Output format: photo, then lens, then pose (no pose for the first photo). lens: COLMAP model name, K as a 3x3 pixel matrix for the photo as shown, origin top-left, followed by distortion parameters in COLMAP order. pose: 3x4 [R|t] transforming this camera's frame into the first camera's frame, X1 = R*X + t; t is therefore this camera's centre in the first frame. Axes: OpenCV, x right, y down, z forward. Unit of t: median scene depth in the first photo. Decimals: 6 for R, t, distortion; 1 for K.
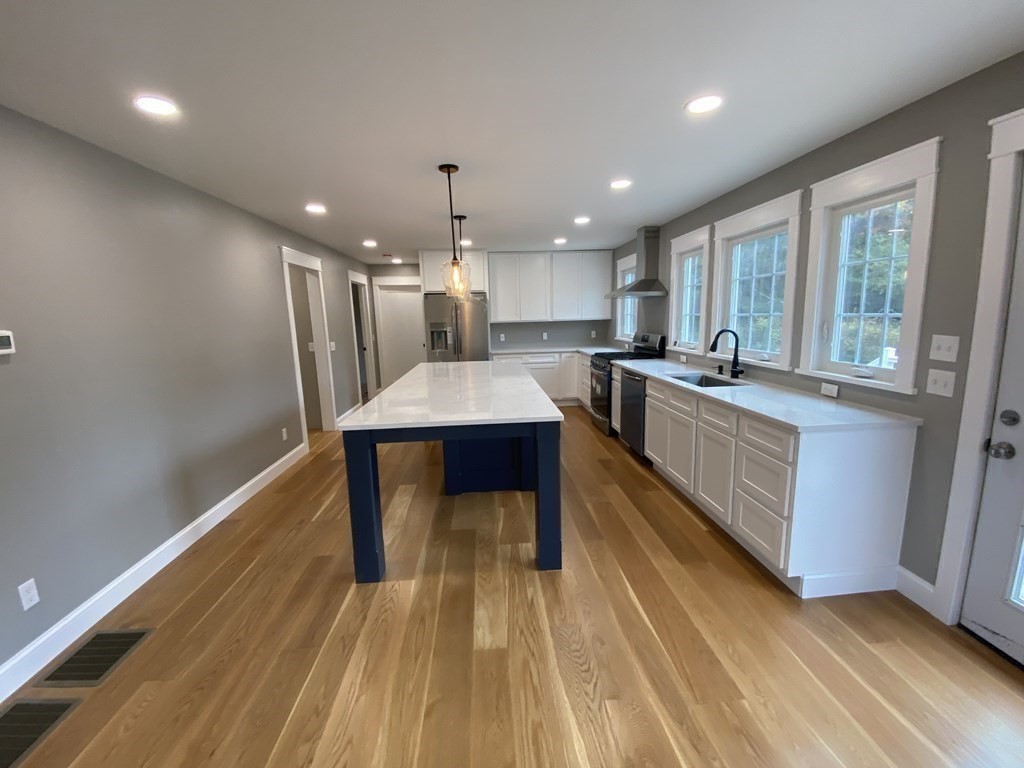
lens RADIAL K [[419.0, 0, 505.0], [0, 419.0, 385.3], [0, 0, 1]] dist [-0.001482, -0.006273]
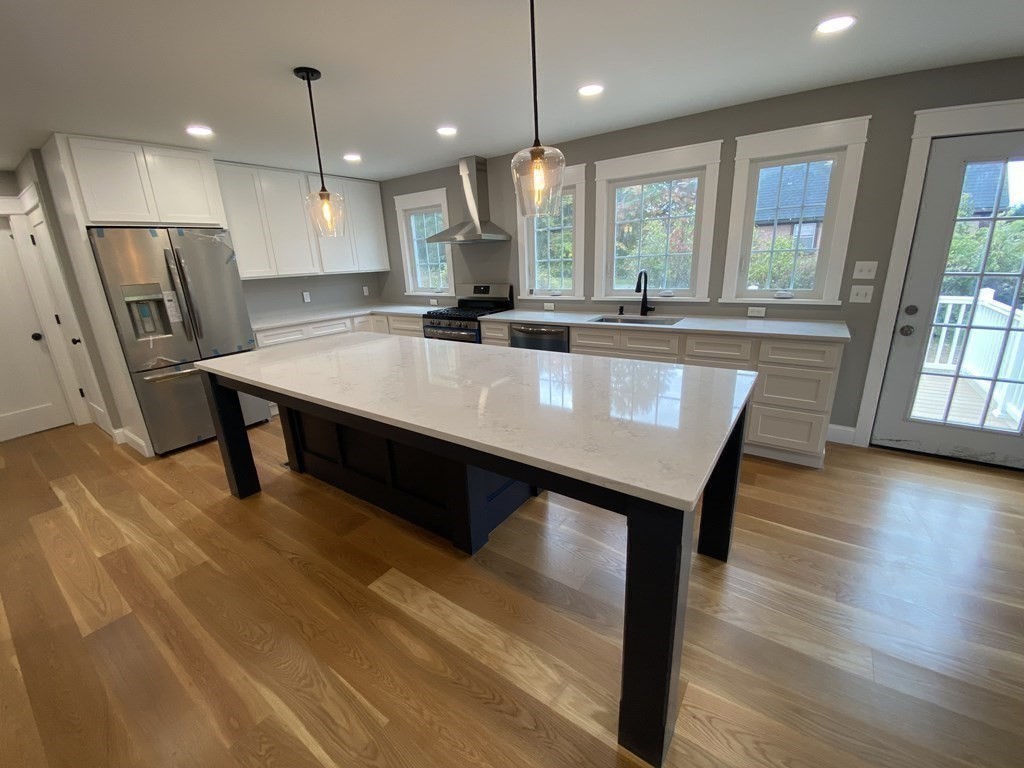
lens RADIAL K [[419.0, 0, 510.2], [0, 419.0, 385.3], [0, 0, 1]] dist [-0.001482, -0.006273]
pose [[0.624374, -0.224748, 0.748094, -0.499832], [0.155432, 0.974309, 0.162982, -0.068955], [-0.765505, 0.014516, 0.643266, 0.546288]]
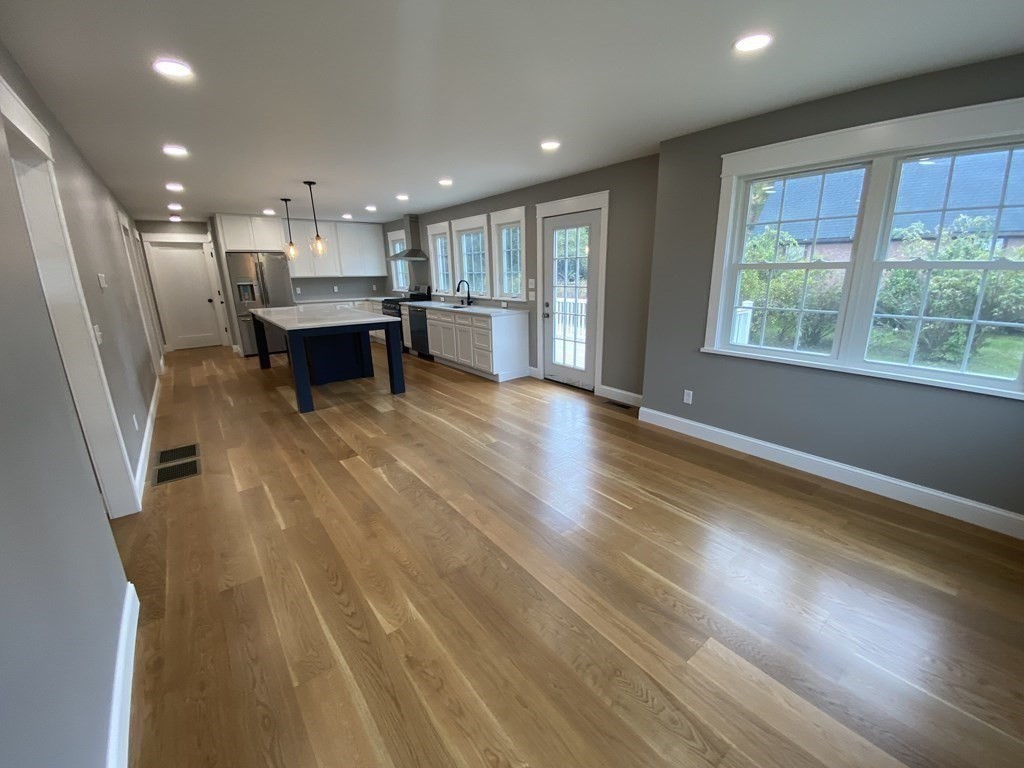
lens RADIAL K [[419.0, 0, 522.2], [0, 419.0, 392.8], [0, 0, 1]] dist [-0.001482, -0.006273]
pose [[0.816195, -0.145922, 0.559047, -0.389320], [0.086962, 0.987585, 0.130816, 0.146283], [-0.571195, -0.058155, 0.818751, -0.740995]]
